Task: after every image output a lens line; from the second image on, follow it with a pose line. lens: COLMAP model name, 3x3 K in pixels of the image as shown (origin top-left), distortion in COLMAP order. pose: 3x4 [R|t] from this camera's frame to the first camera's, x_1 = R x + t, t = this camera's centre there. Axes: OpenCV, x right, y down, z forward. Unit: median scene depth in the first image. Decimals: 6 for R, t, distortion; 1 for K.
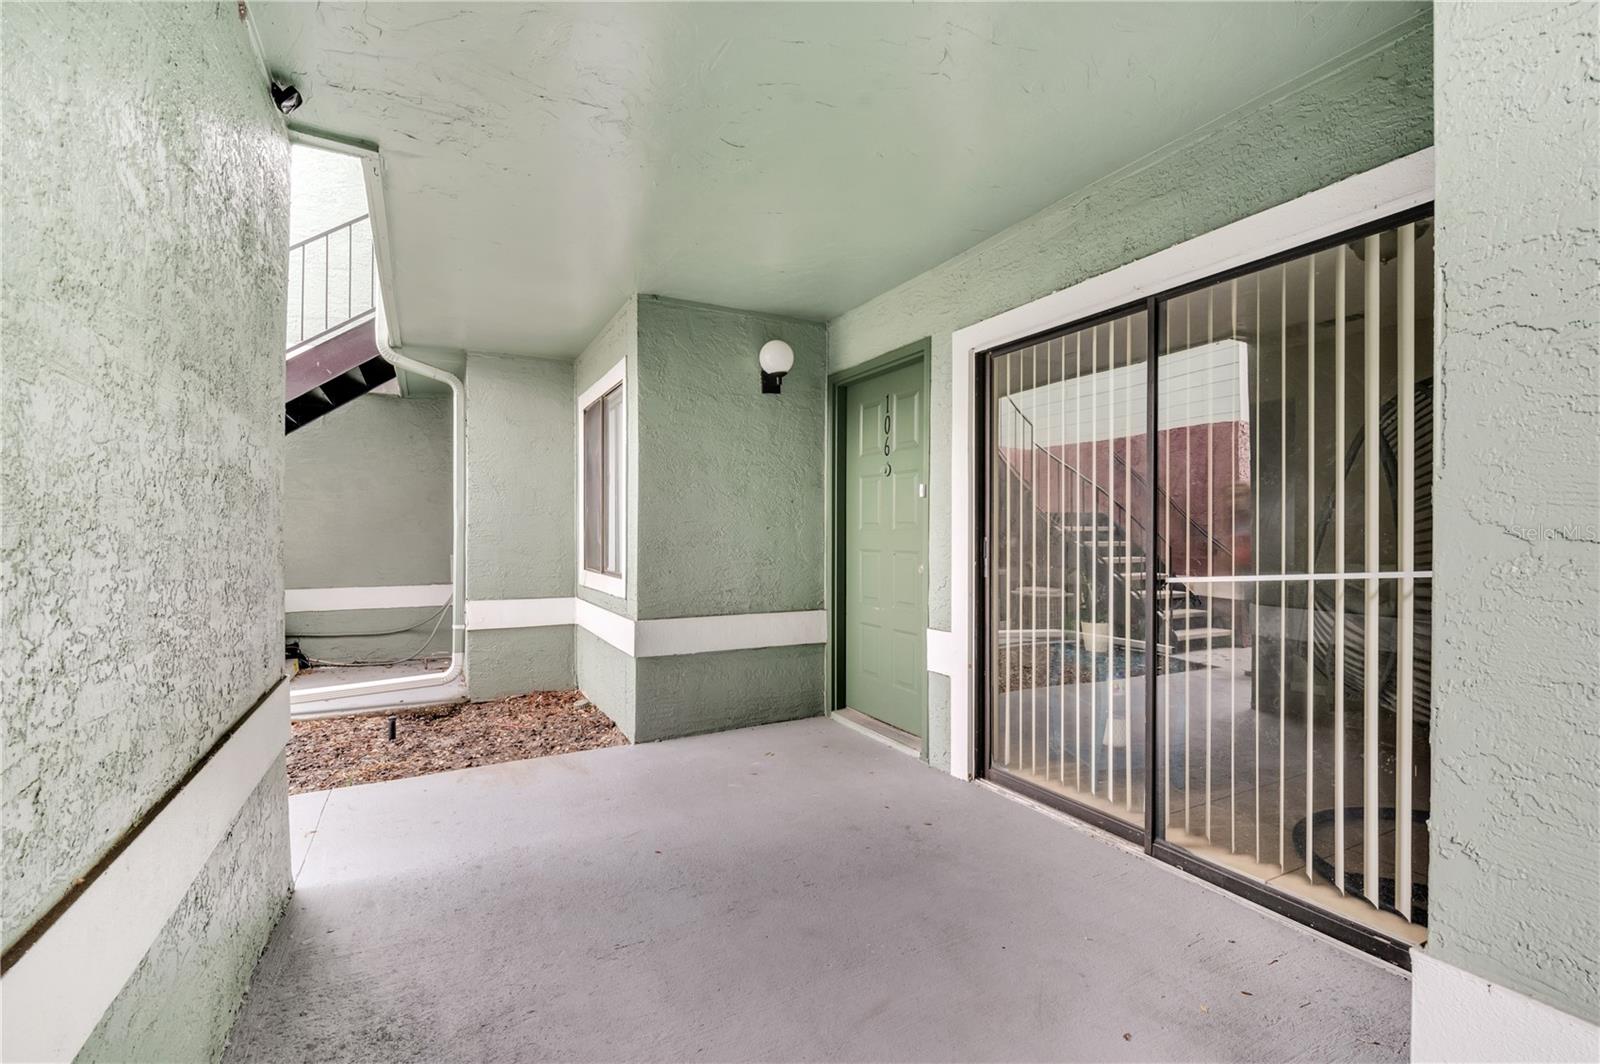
lens RADIAL K [[705.2, 0, 799.5], [0, 705.2, 555.7], [0, 0, 1]] dist [0.001379, -0.005810]
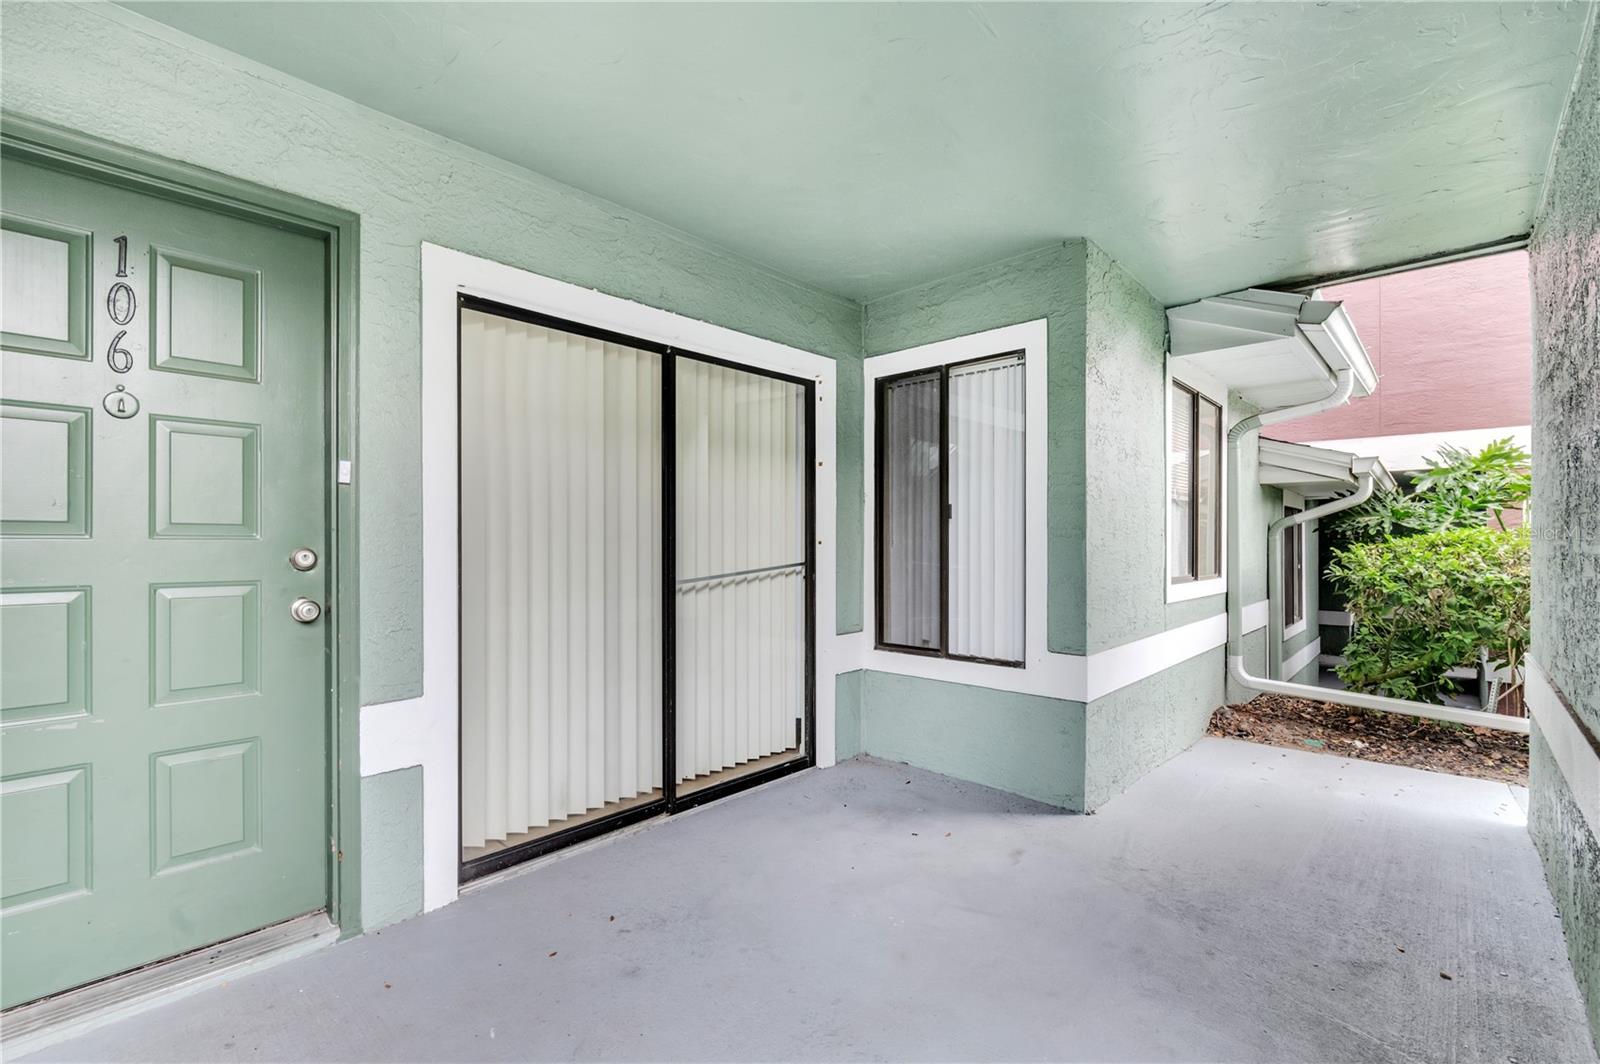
lens RADIAL K [[705.2, 0, 799.5], [0, 705.2, 555.7], [0, 0, 1]] dist [0.001379, -0.005810]
pose [[-0.328524, -0.021328, 0.944255, -0.615533], [0.023780, 0.999241, 0.030844, -0.040823], [-0.944196, 0.032587, -0.327767, 1.042511]]
